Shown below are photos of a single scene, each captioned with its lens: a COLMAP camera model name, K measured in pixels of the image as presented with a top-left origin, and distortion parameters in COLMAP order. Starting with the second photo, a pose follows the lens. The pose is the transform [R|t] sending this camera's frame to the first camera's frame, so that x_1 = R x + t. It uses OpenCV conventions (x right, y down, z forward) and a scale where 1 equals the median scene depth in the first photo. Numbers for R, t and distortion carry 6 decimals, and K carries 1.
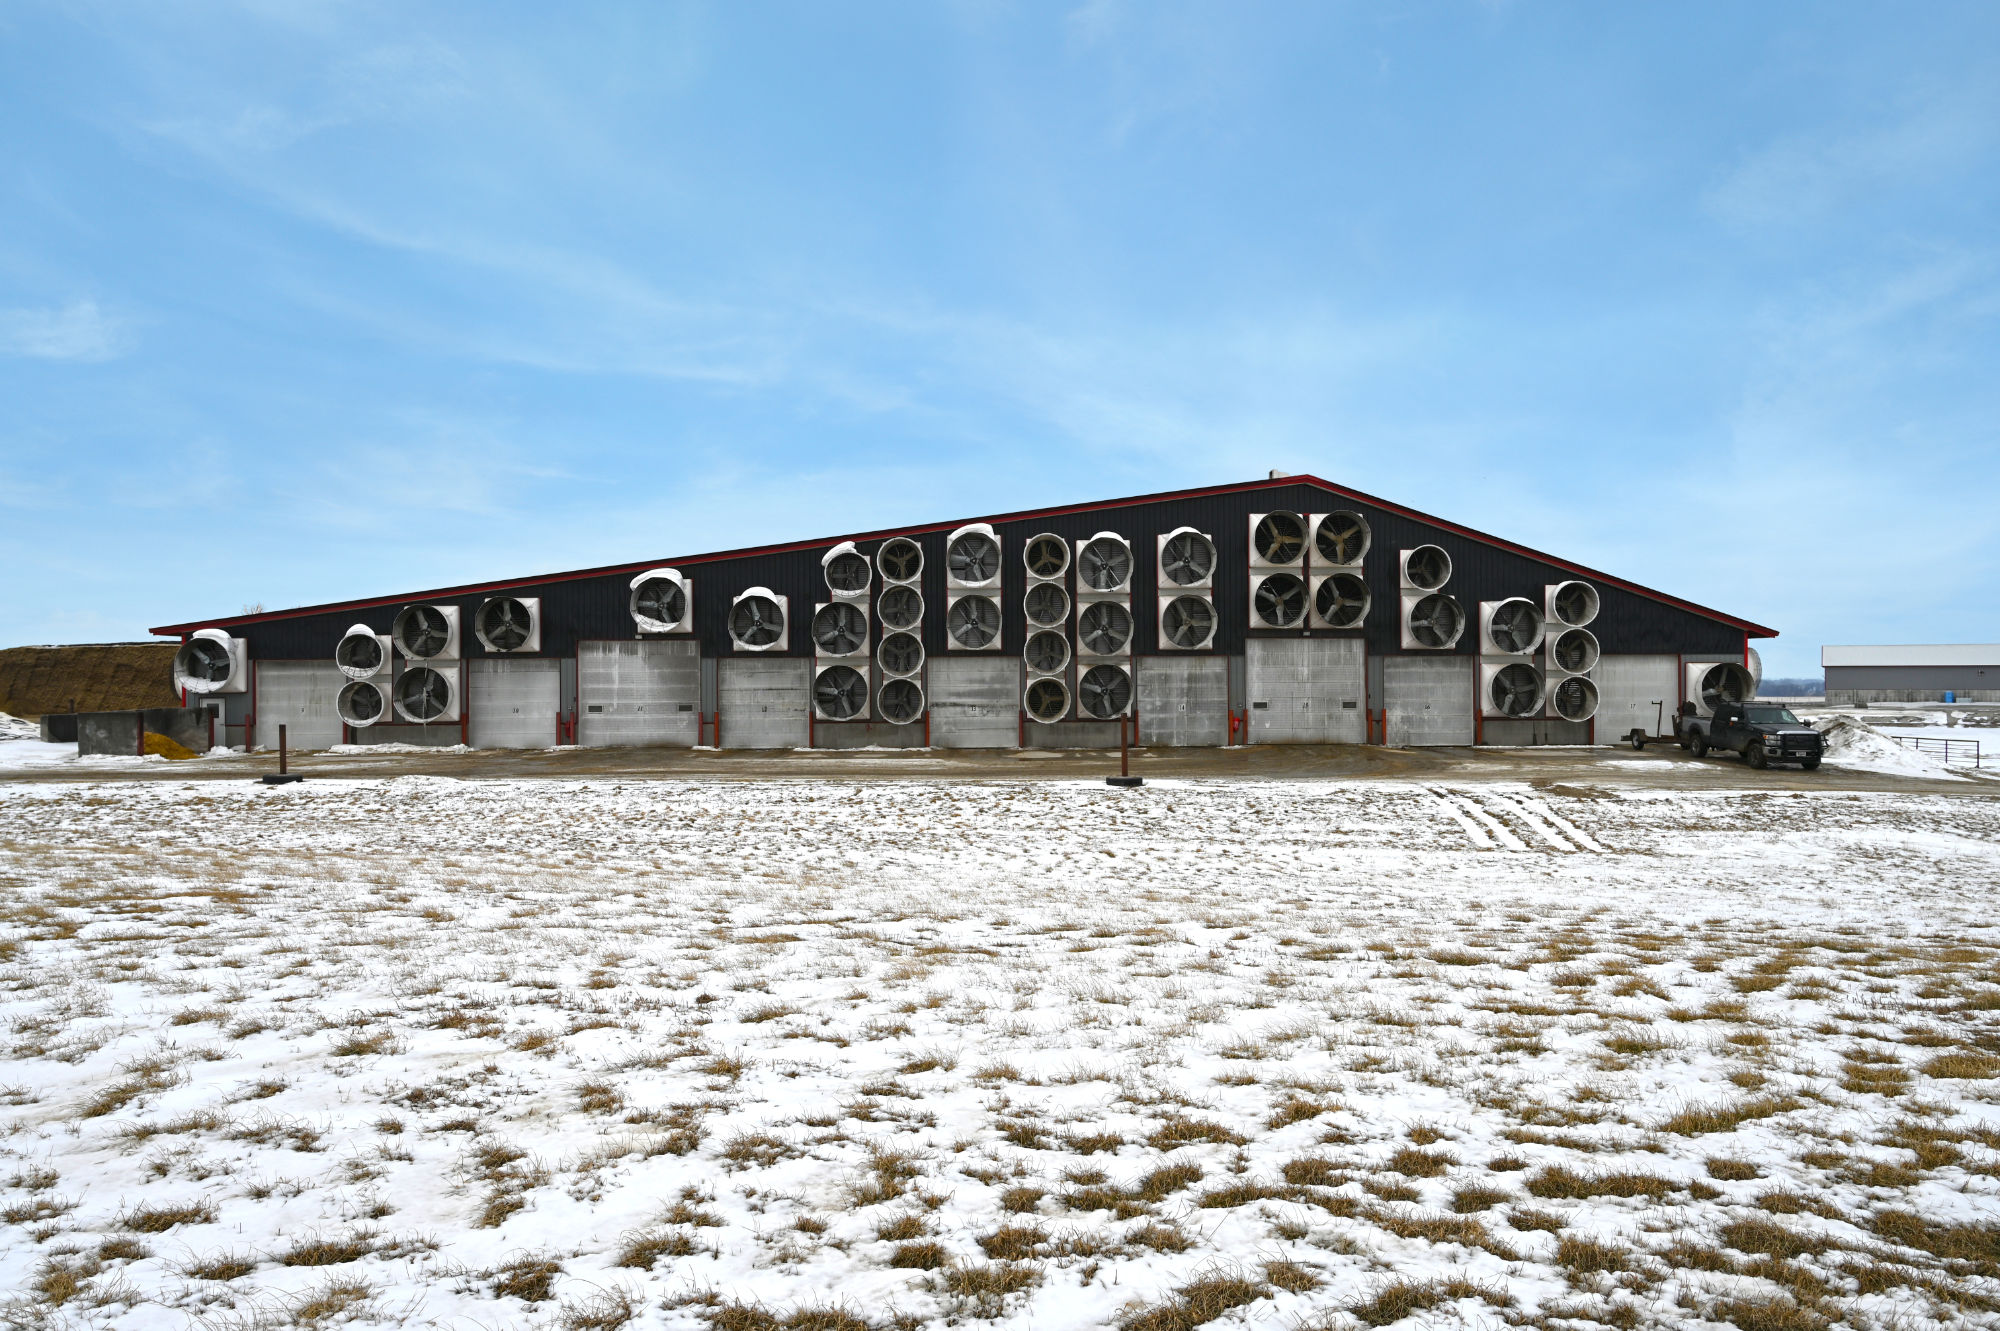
lens RADIAL K [[1393.8, 0, 1000.0], [0, 1393.8, 665.5], [0, 0, 1]] dist [0.002371, -0.000882]
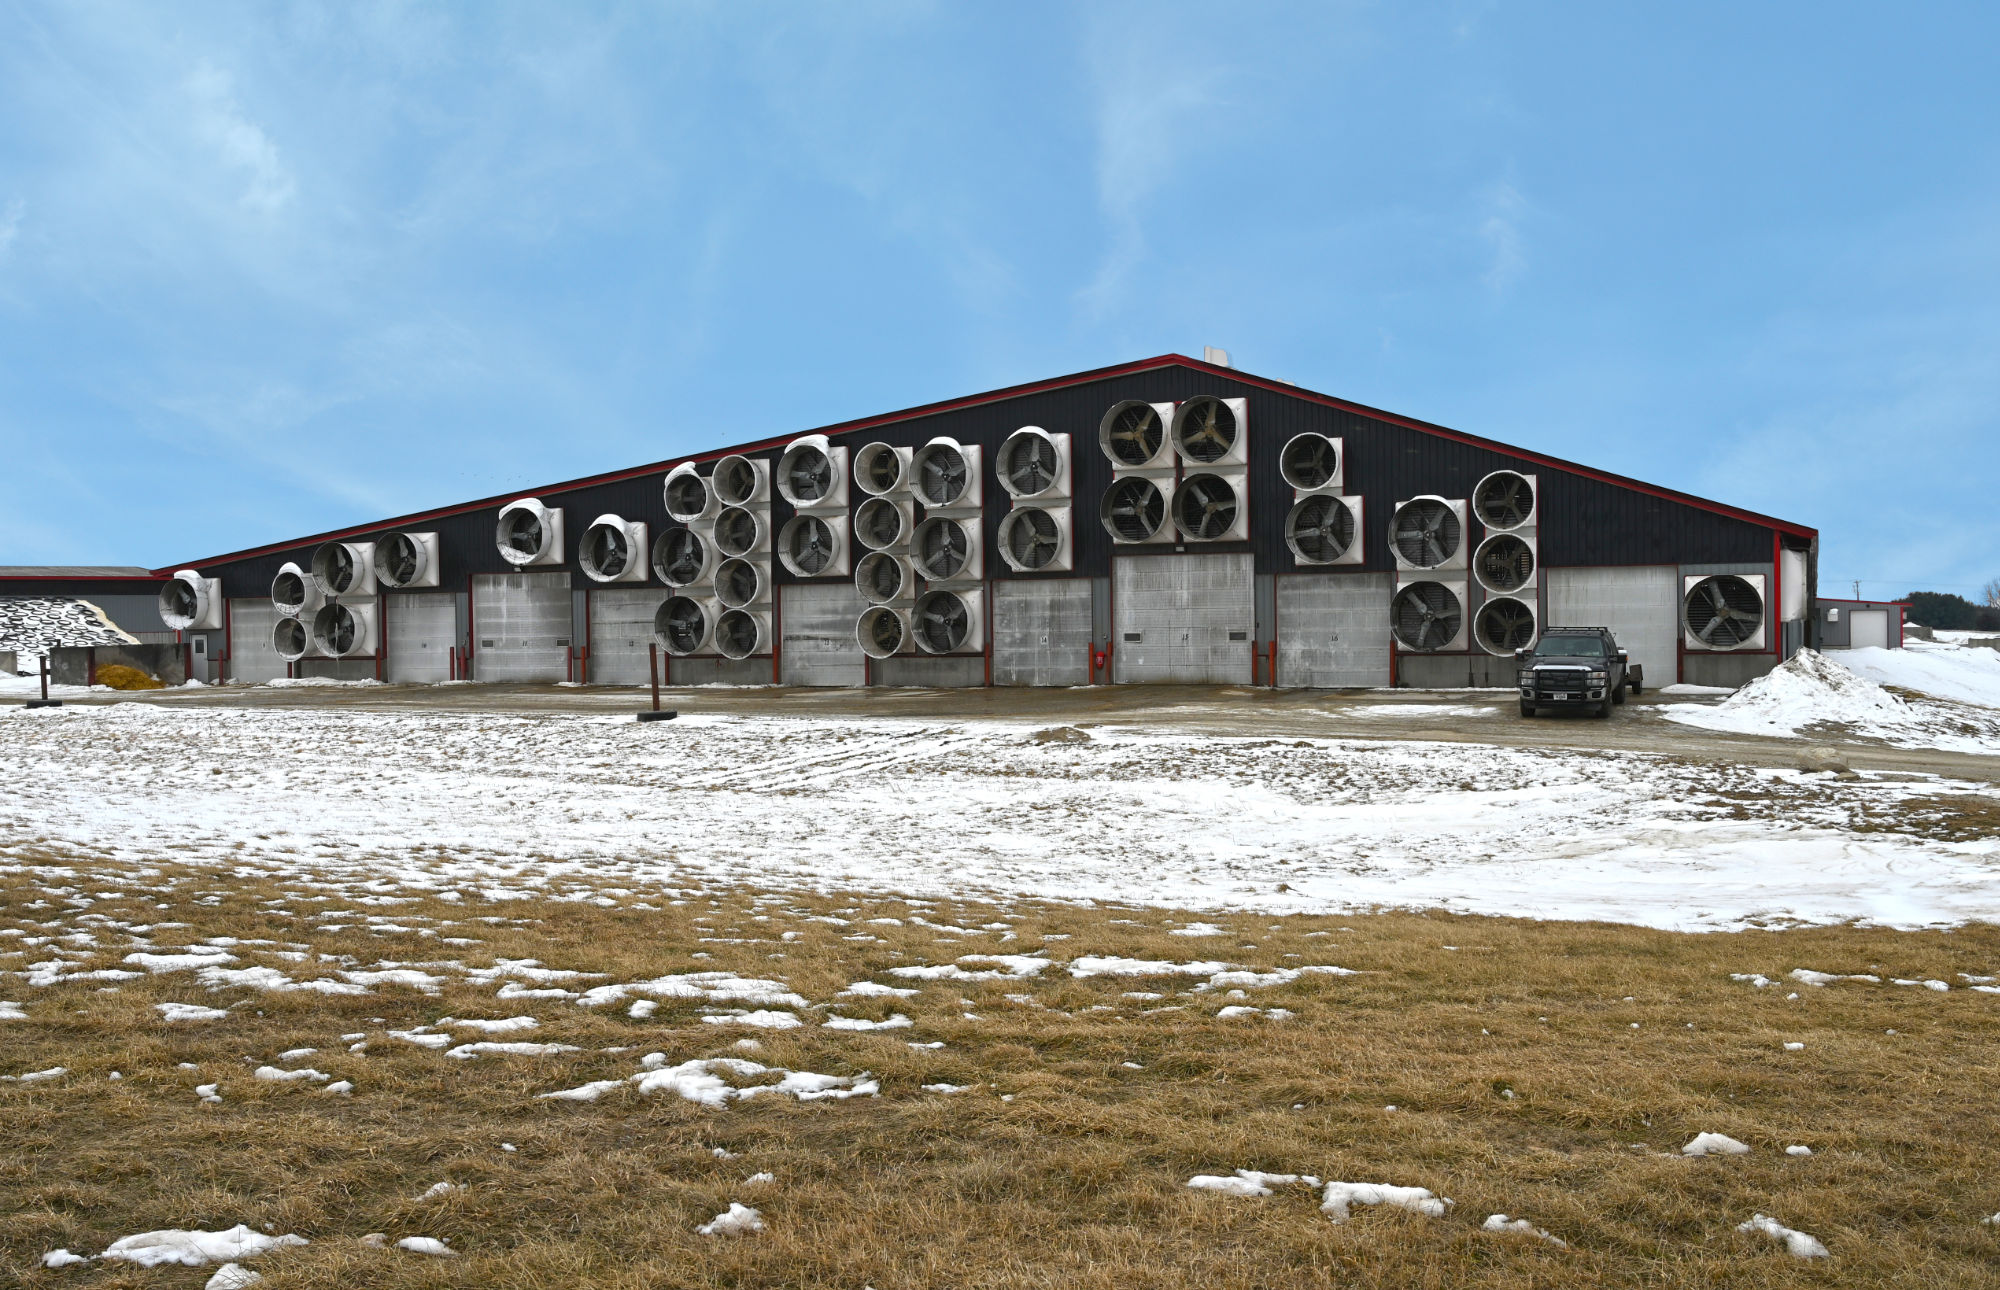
lens RADIAL K [[1792.0, 0, 1000.0], [0, 1792.0, 645.0], [0, 0, 1]] dist [0.001896, 0.006468]
pose [[0.911684, -0.002259, -0.410887, 0.555905], [0.017040, 0.999332, 0.032316, -0.002493], [0.410539, -0.036464, 0.911114, -0.000973]]
